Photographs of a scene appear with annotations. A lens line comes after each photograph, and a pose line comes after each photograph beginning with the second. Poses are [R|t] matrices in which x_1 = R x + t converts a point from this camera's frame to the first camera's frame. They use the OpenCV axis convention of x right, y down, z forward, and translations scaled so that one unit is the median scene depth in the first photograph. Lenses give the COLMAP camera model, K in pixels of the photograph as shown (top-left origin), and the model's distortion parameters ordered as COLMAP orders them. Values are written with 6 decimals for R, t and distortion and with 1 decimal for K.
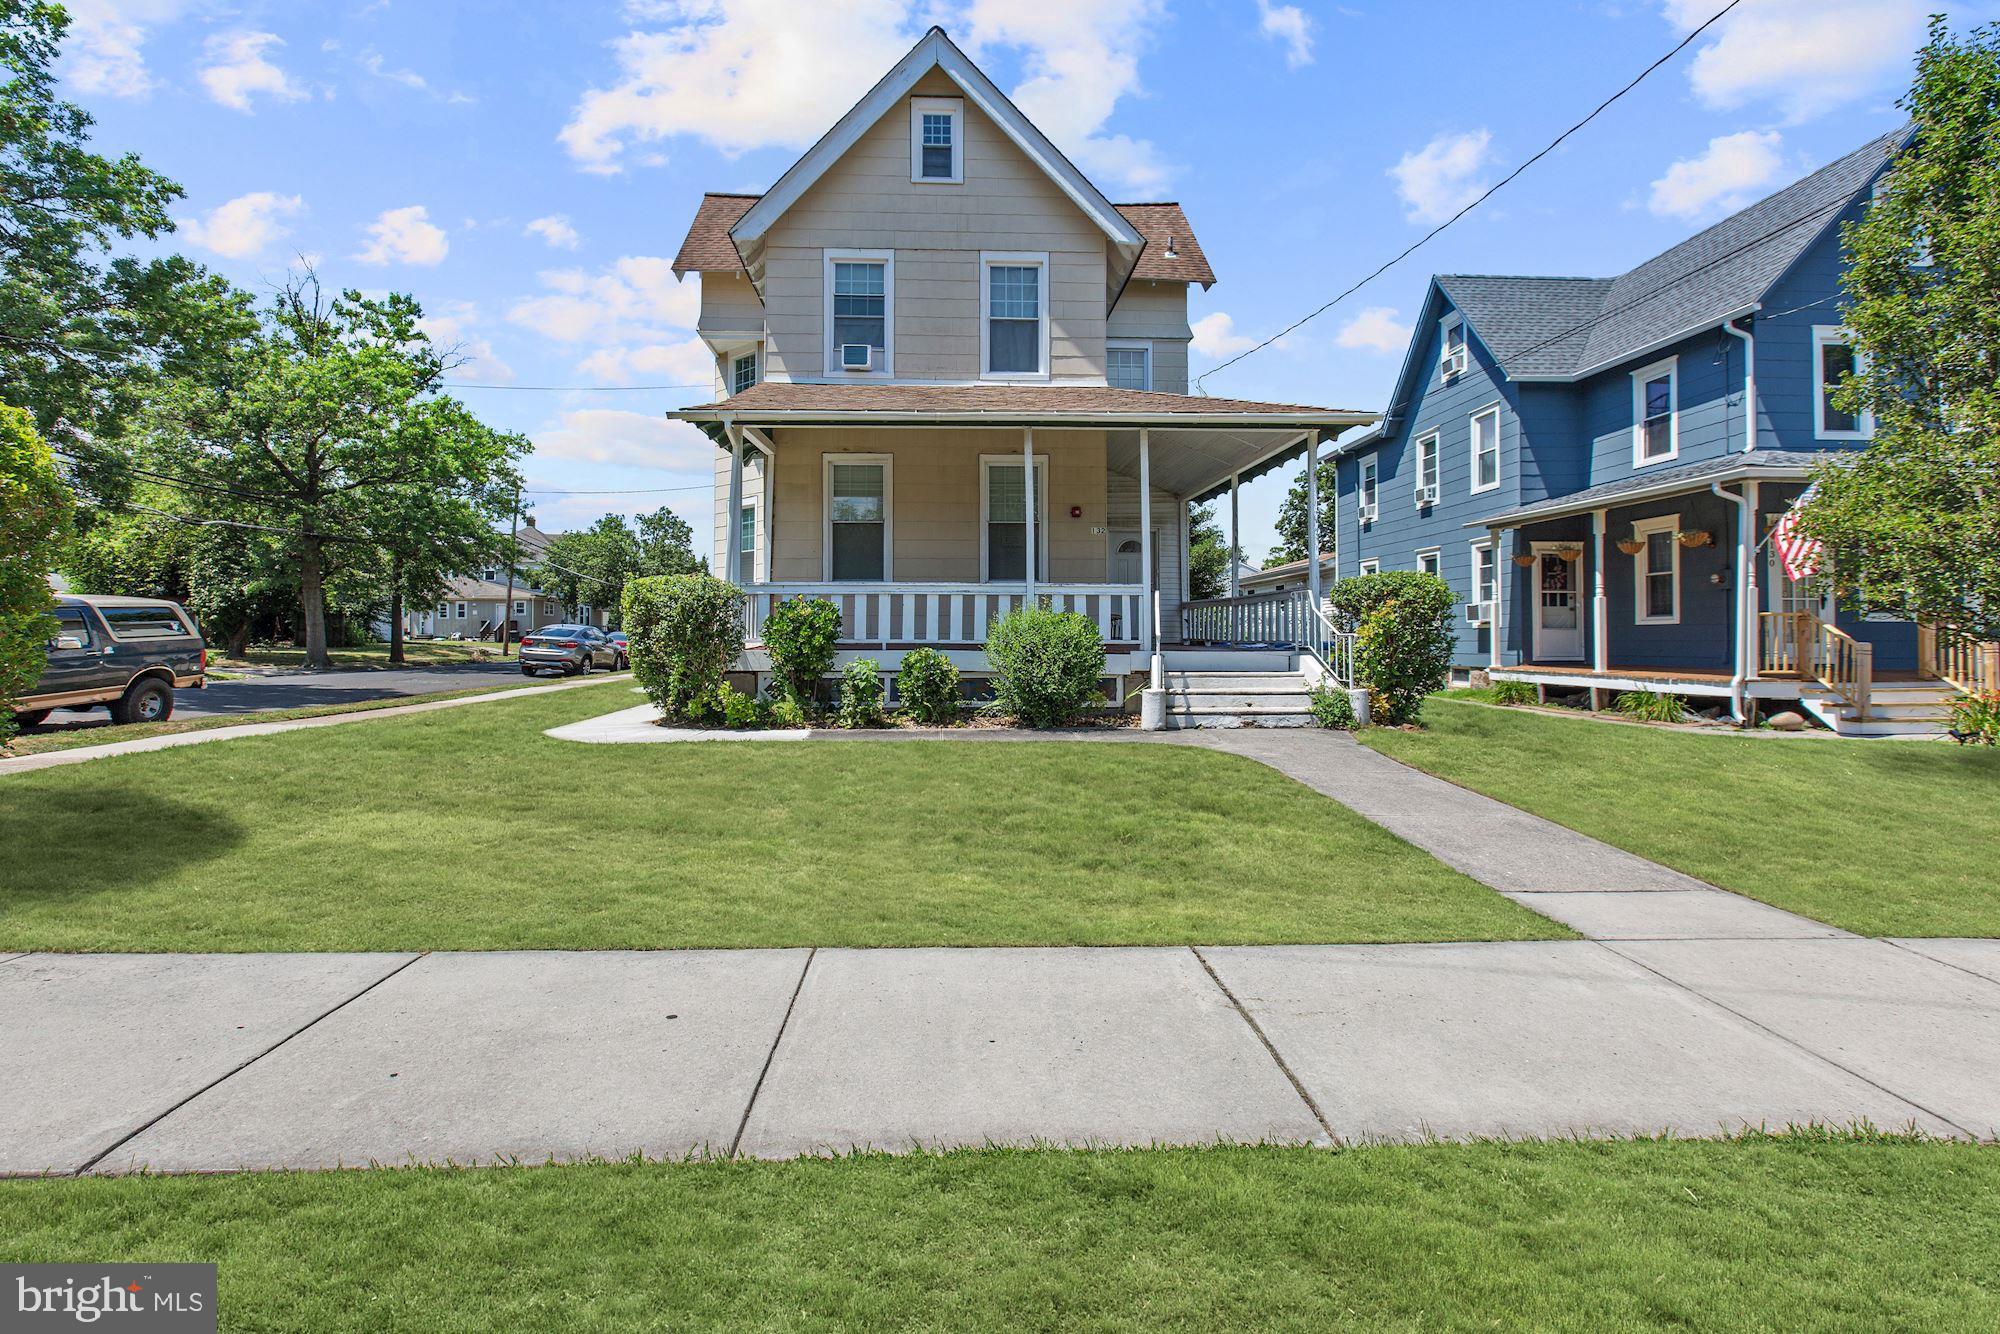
lens RADIAL K [[919.9, 0, 977.0], [0, 919.9, 621.4], [0, 0, 1]] dist [0.002112, 0.001216]
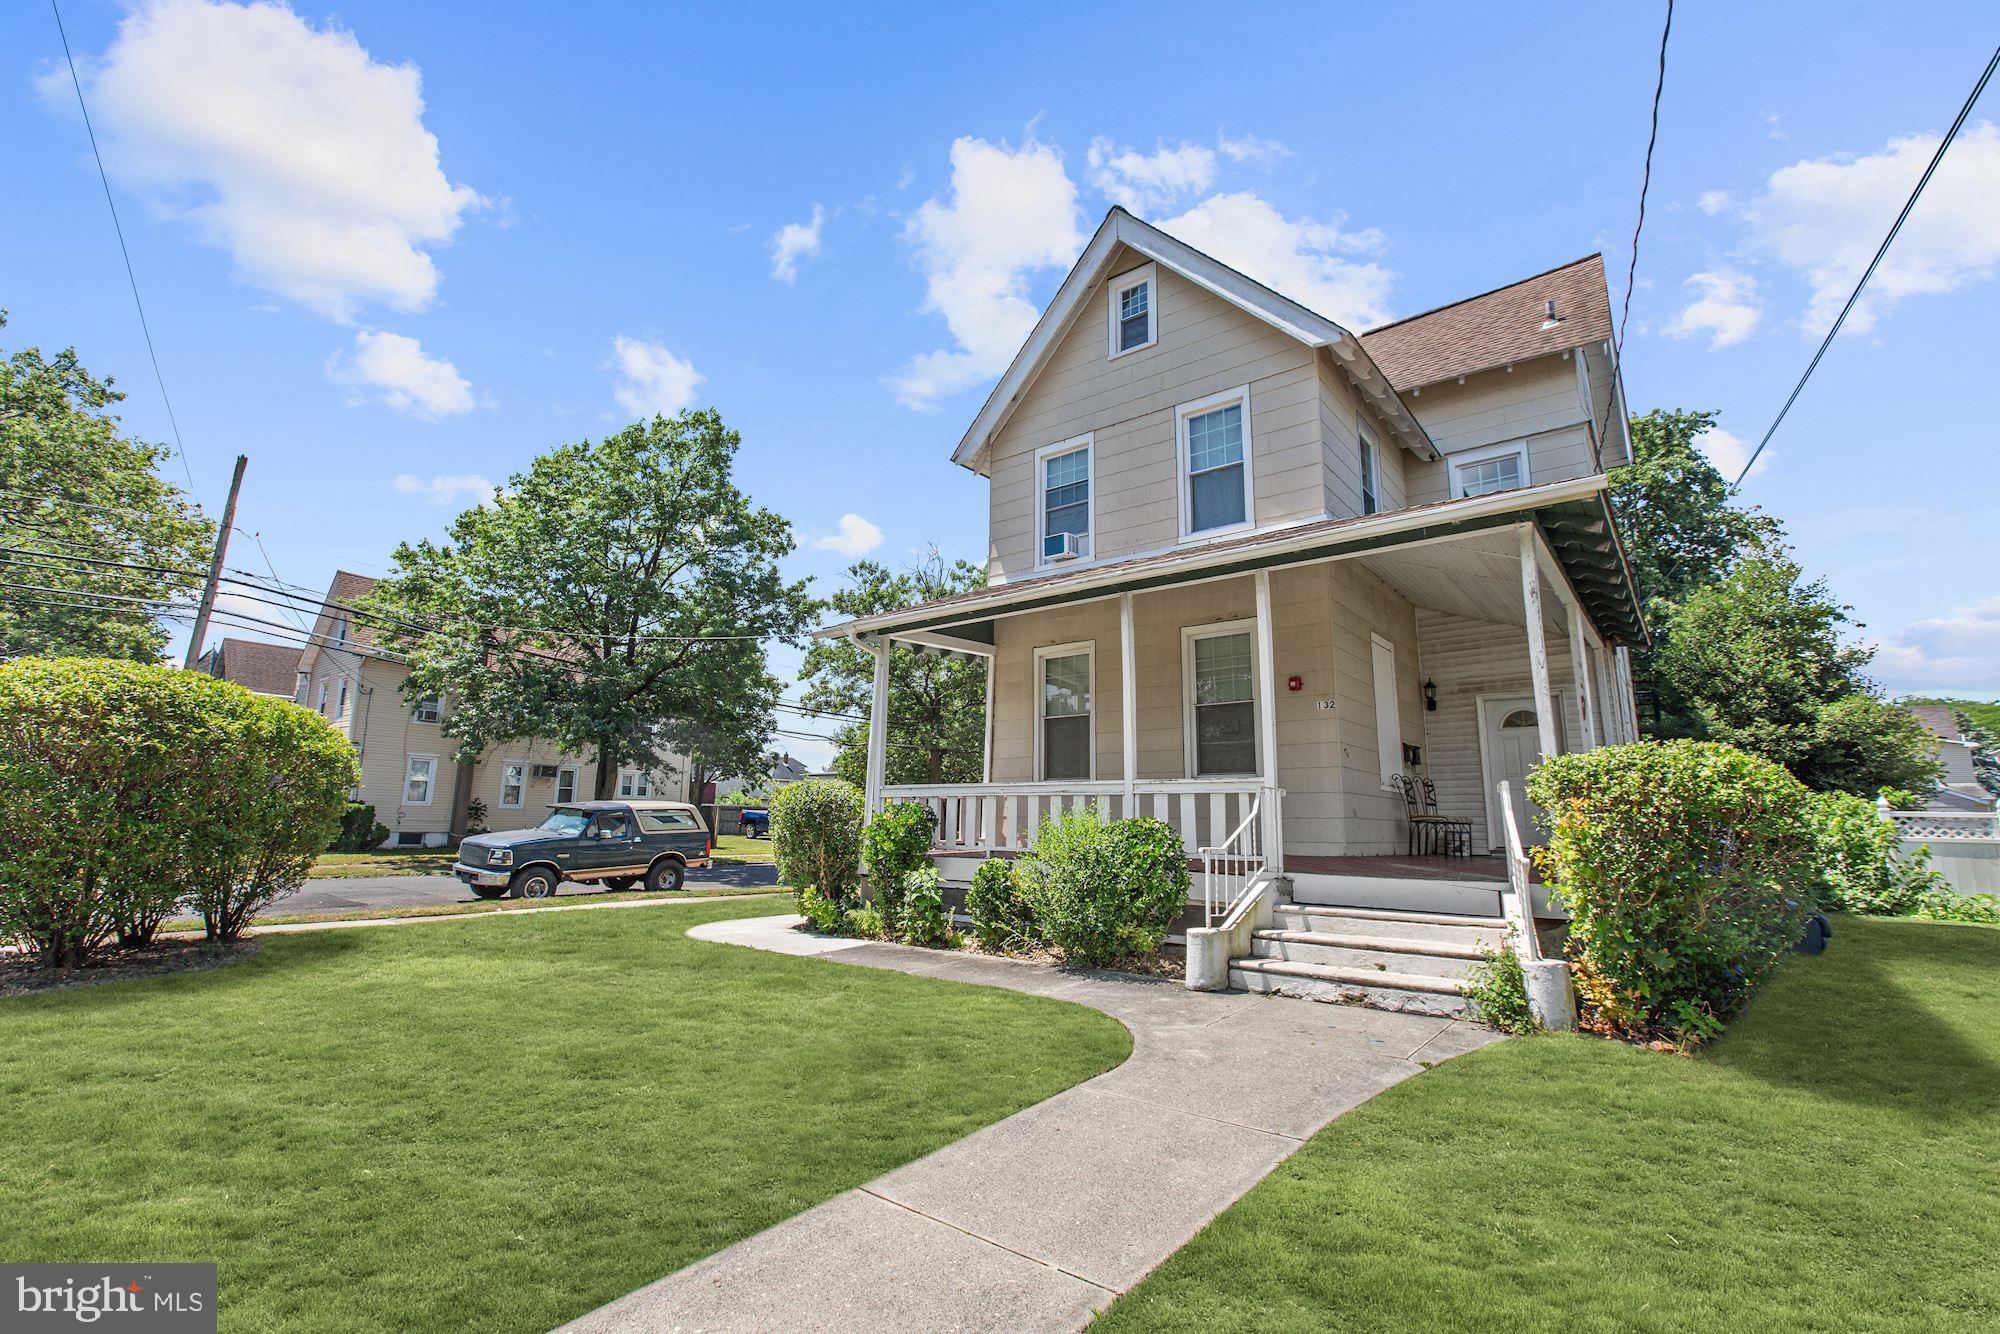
lens RADIAL K [[885.7, 0, 991.6], [0, 885.7, 655.9], [0, 0, 1]] dist [0.002074, 0.000067]
pose [[0.752615, -0.113889, -0.648537, 0.306768], [-0.001349, 0.984660, -0.174480, -0.007905], [0.658460, 0.132191, 0.740916, 0.206678]]
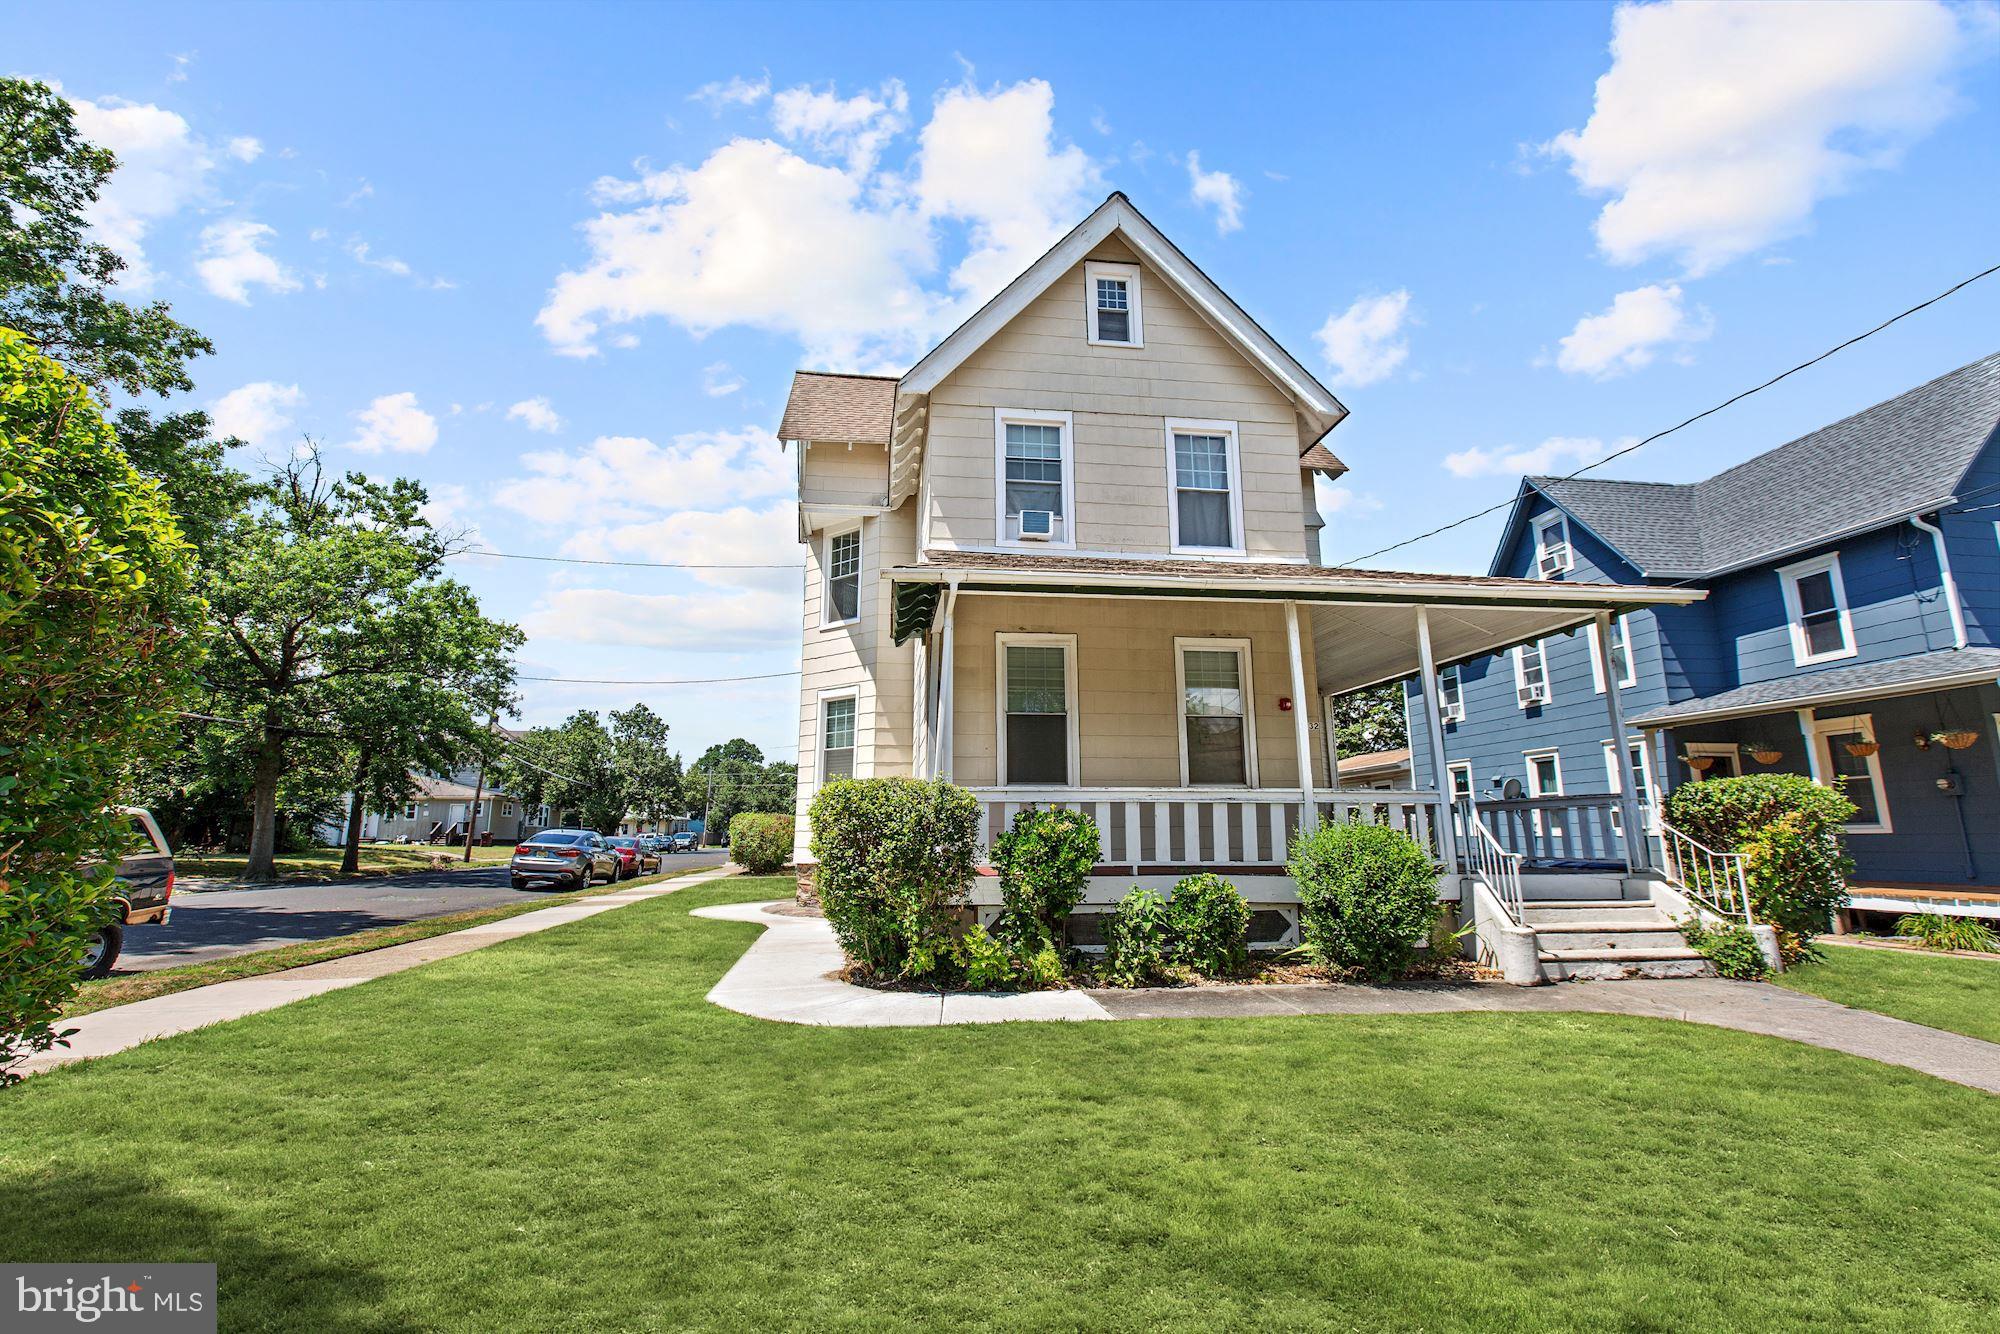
lens RADIAL K [[885.7, 0, 991.6], [0, 885.7, 655.9], [0, 0, 1]] dist [0.002074, 0.000067]
pose [[0.996724, 0.013835, 0.079690, -0.177457], [0.000929, 0.983239, -0.182319, -0.009183], [-0.080877, 0.181795, 0.980005, 0.152780]]
